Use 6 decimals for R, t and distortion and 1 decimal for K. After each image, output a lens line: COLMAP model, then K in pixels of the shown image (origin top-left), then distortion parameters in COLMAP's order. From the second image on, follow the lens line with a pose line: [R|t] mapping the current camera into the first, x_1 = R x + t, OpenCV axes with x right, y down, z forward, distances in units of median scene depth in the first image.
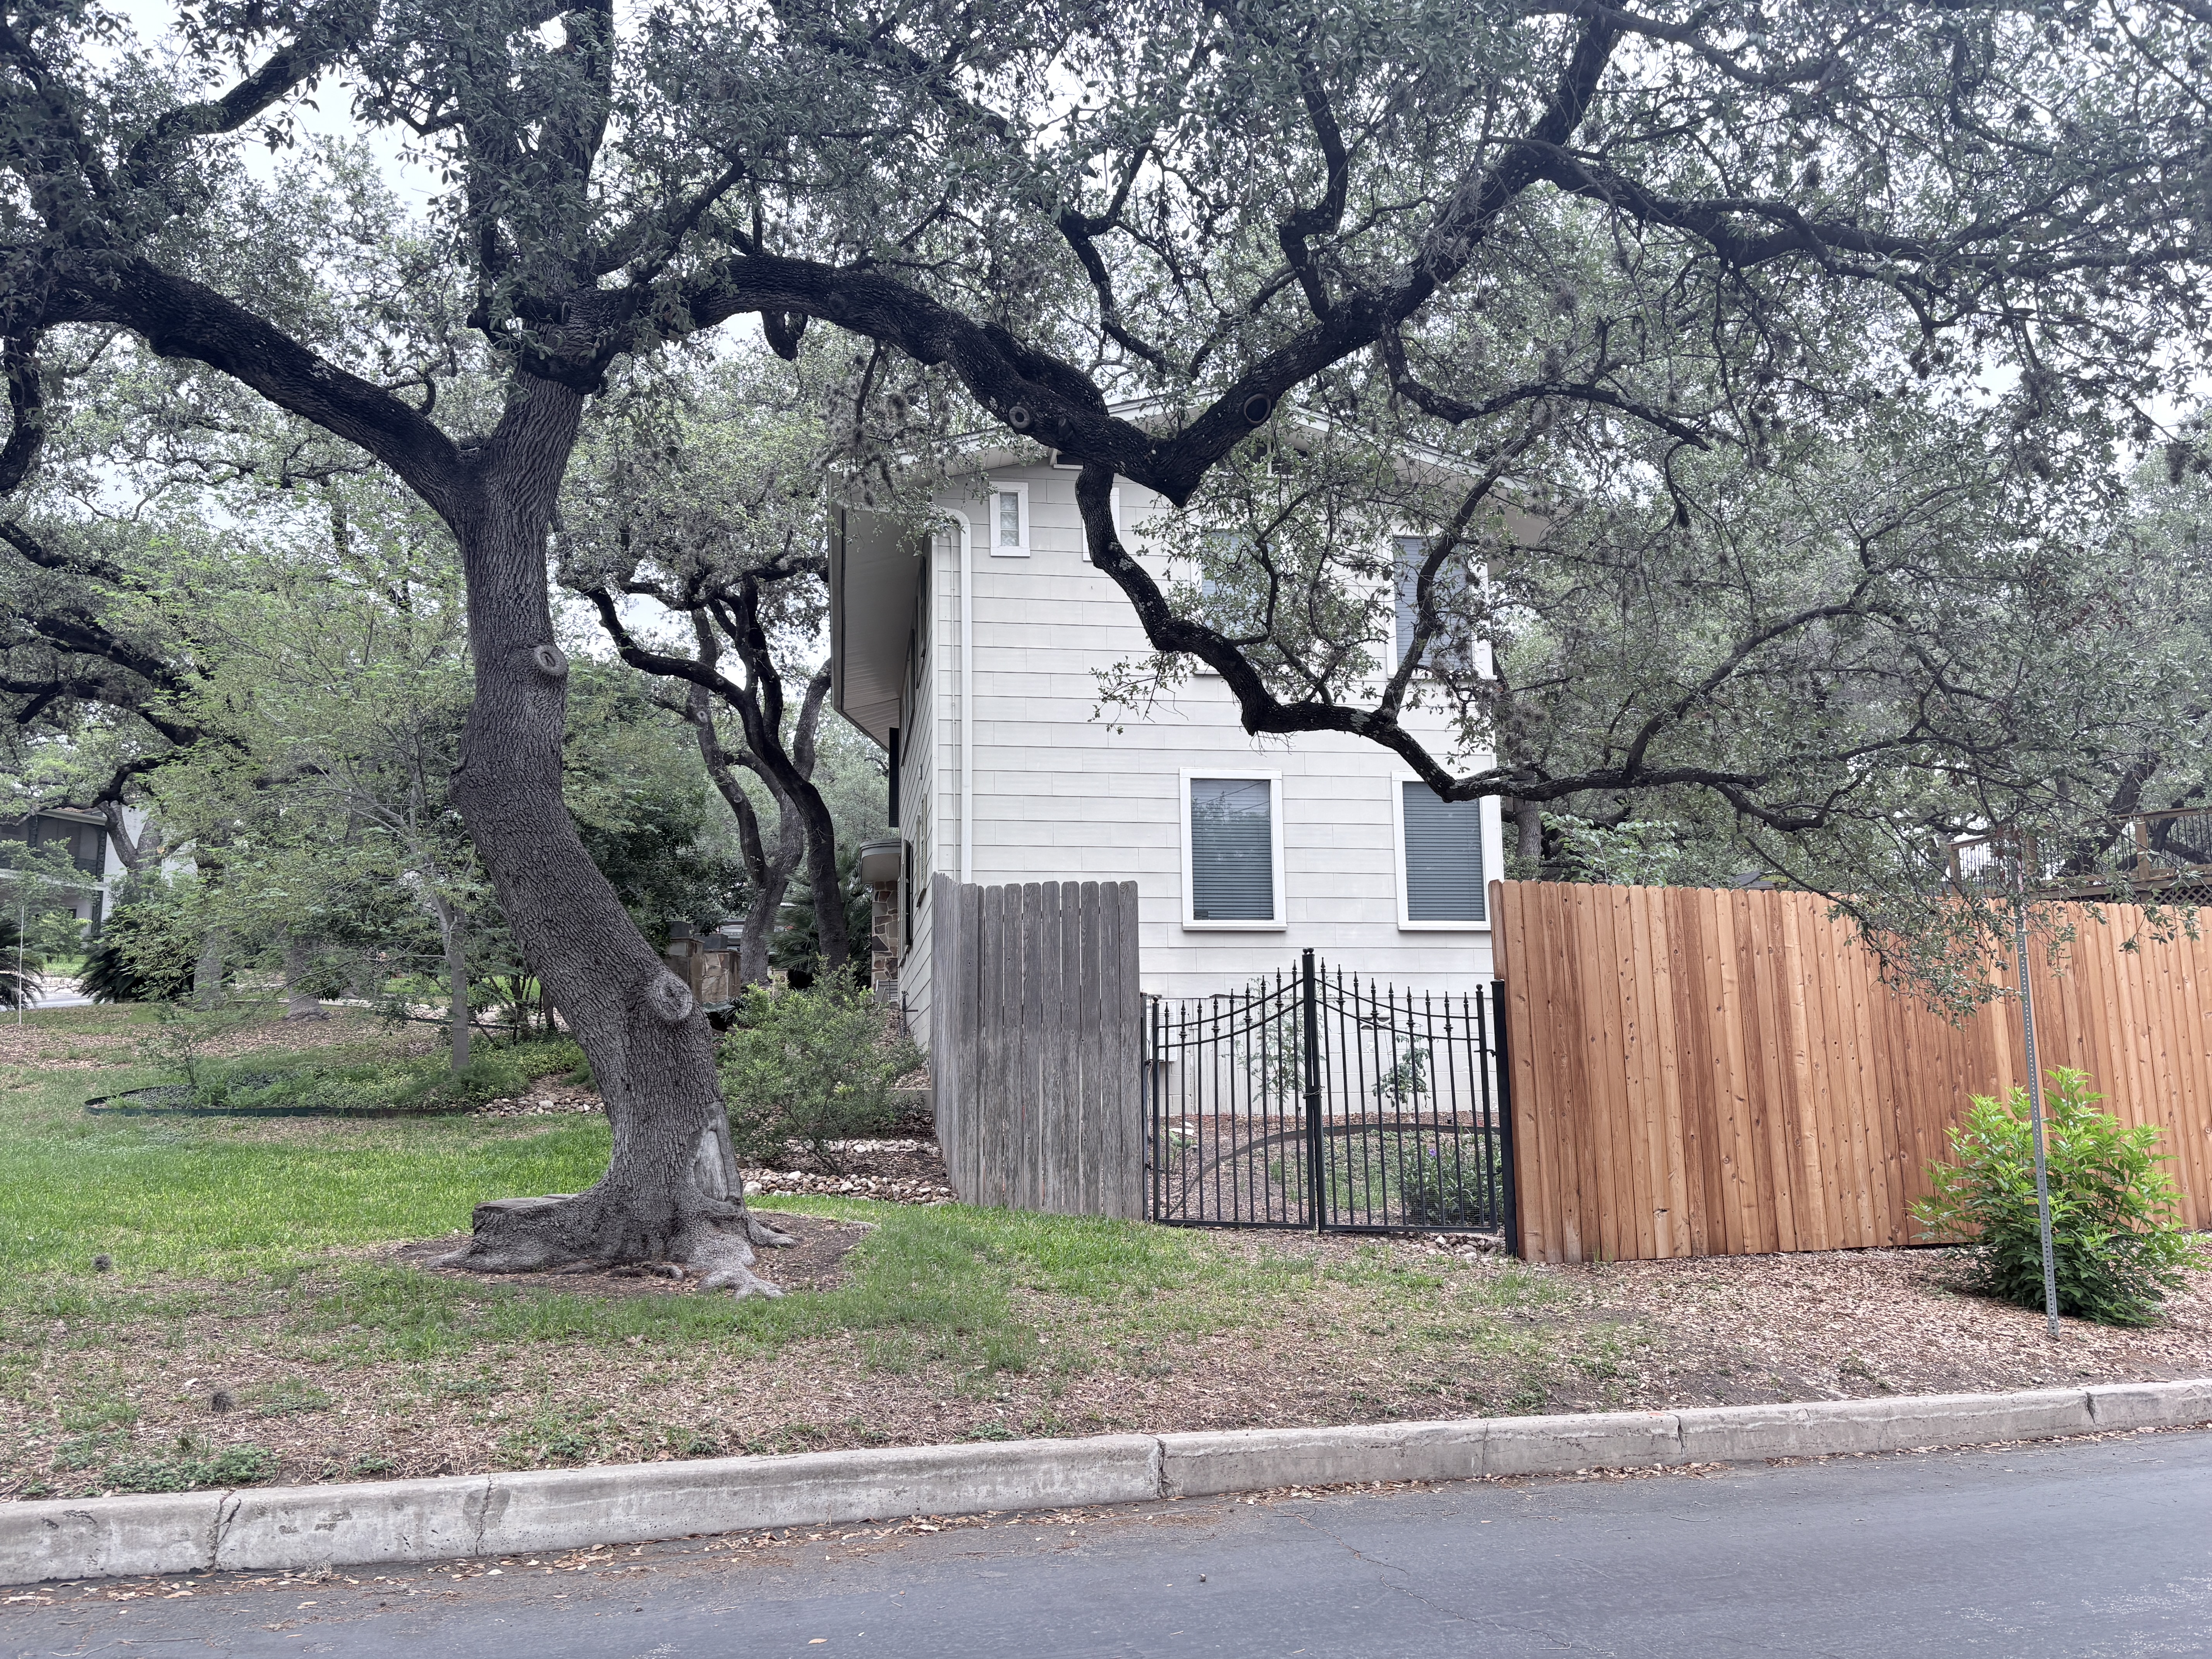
lens RADIAL K [[1678.0, 0, 1104.2], [0, 1678.0, 825.9], [0, 0, 1]] dist [-0.001618, -0.005203]
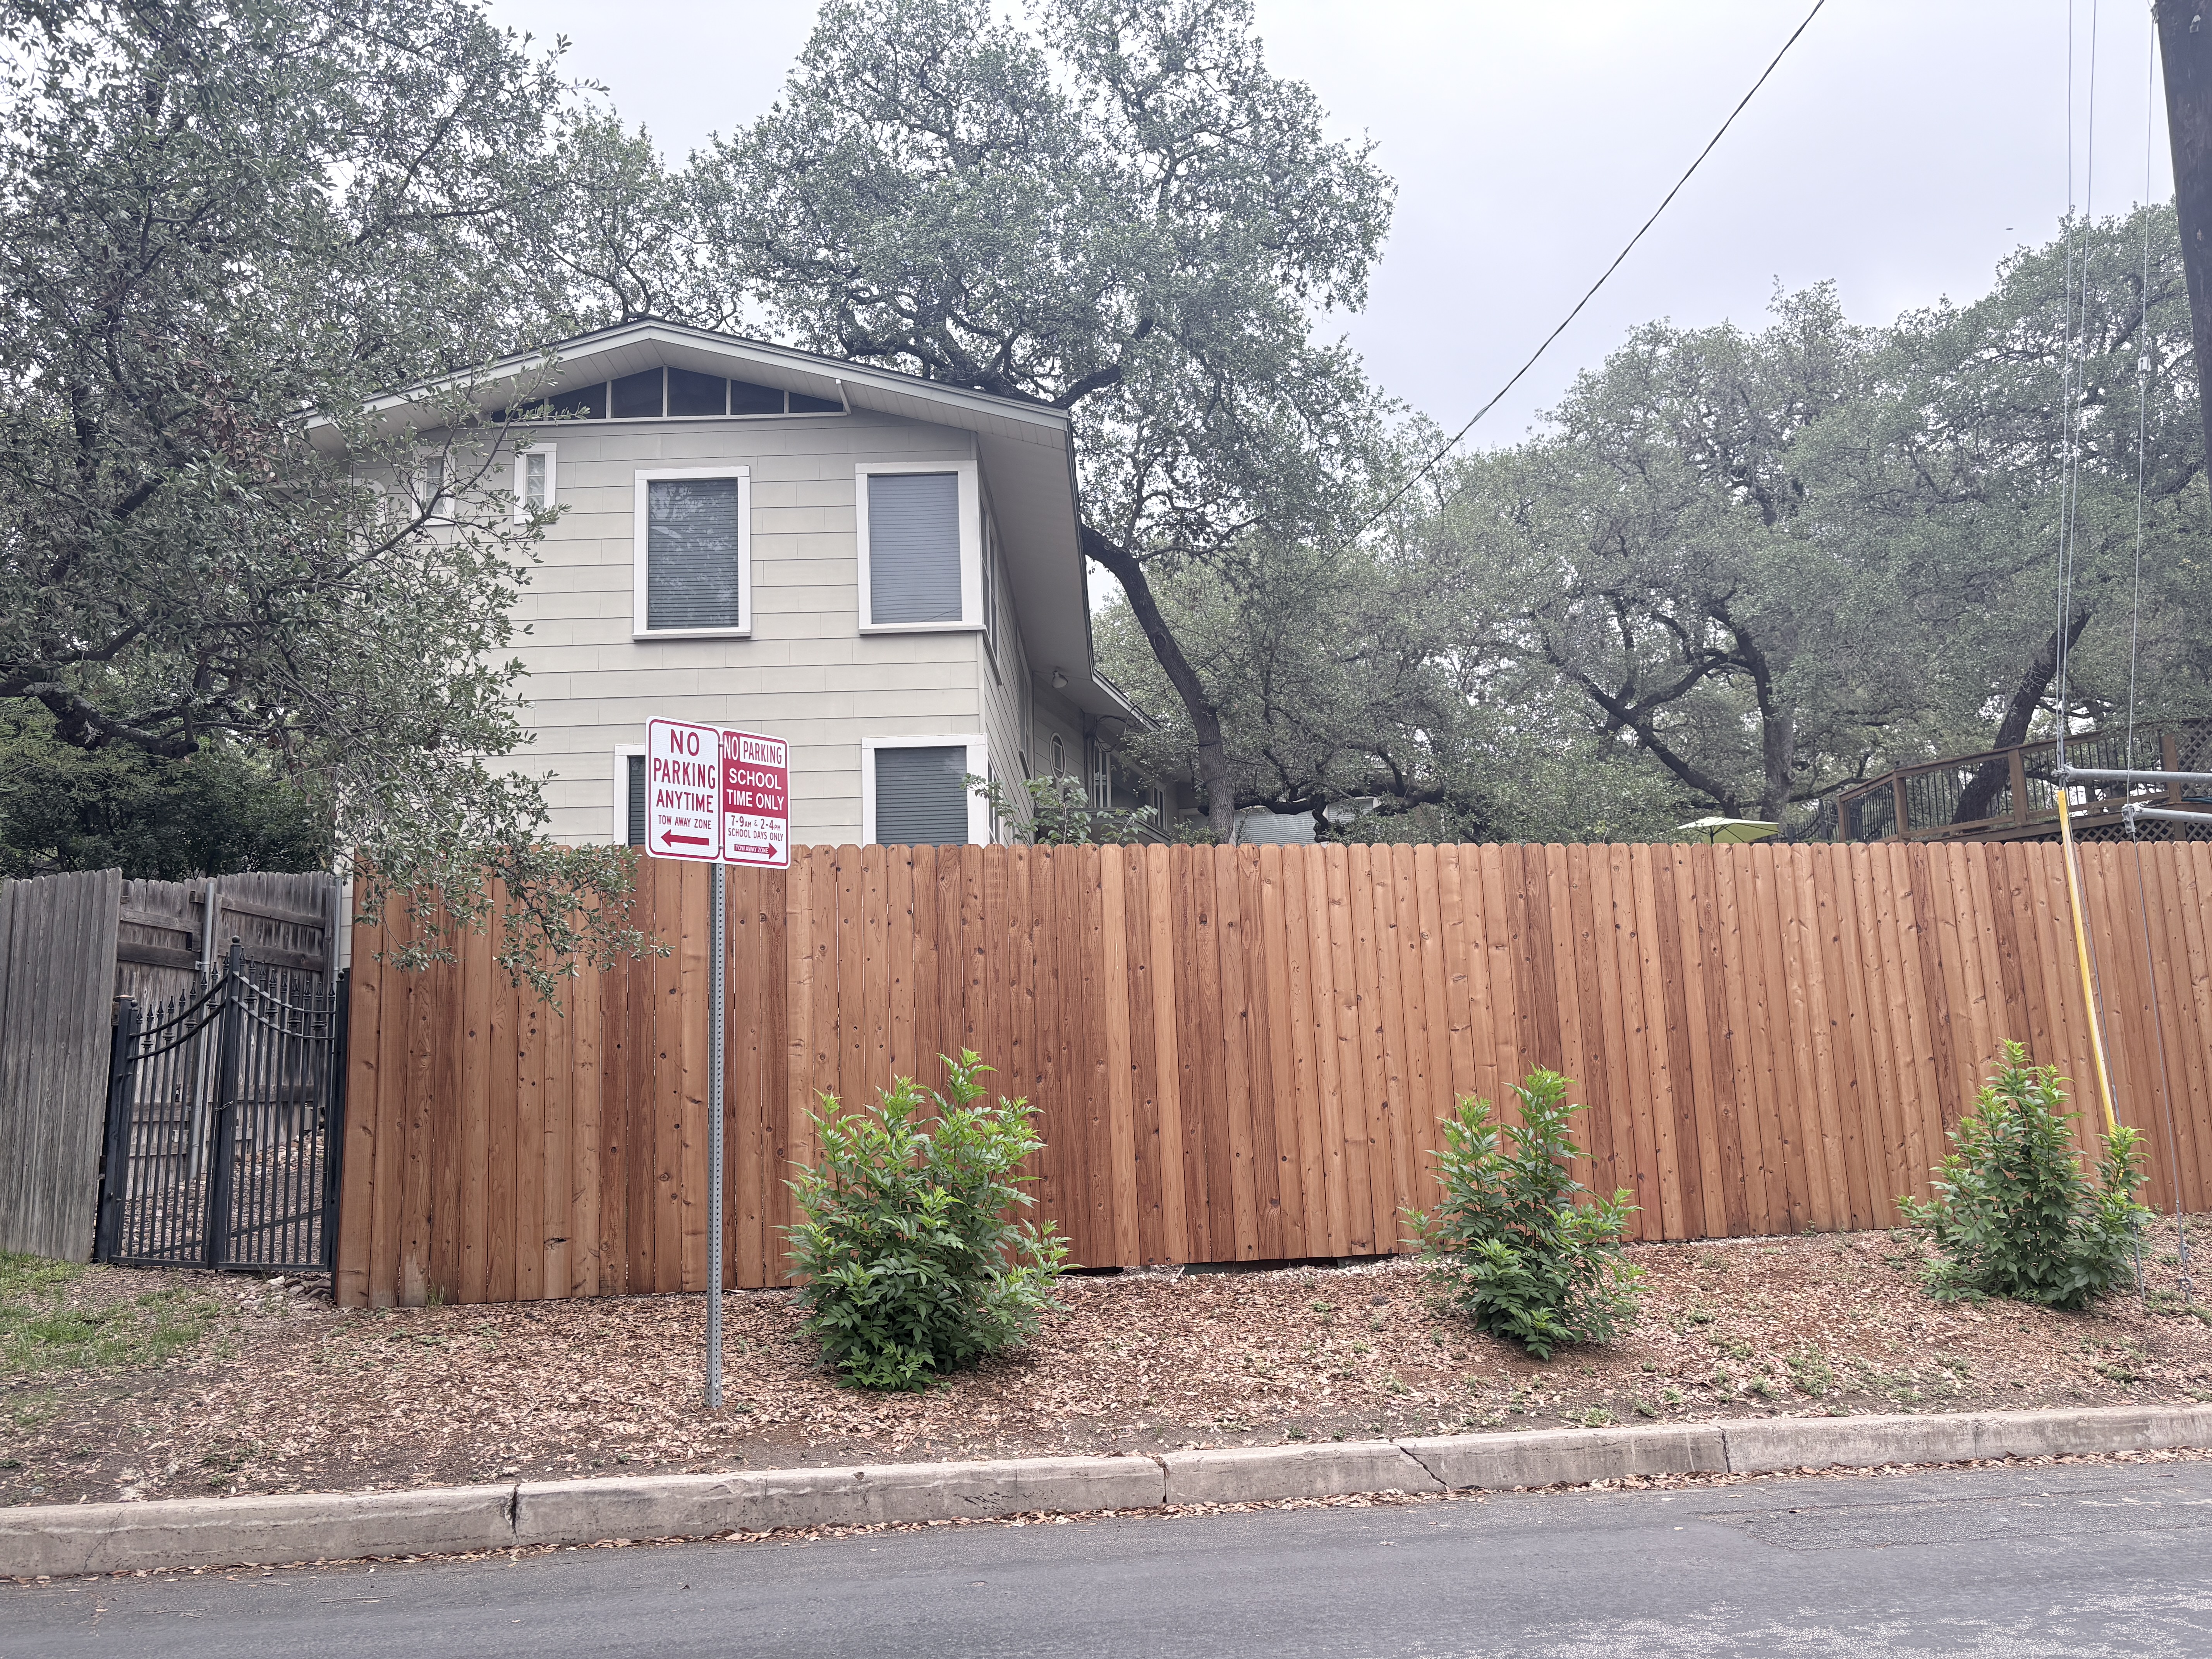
lens RADIAL K [[1678.0, 0, 1107.3], [0, 1678.0, 835.8], [0, 0, 1]] dist [-0.001618, -0.005203]
pose [[0.991474, -0.045709, -0.122028, 0.700399], [0.045977, 0.998942, -0.000619, 0.044568], [0.121927, -0.004996, 0.992526, 0.218215]]
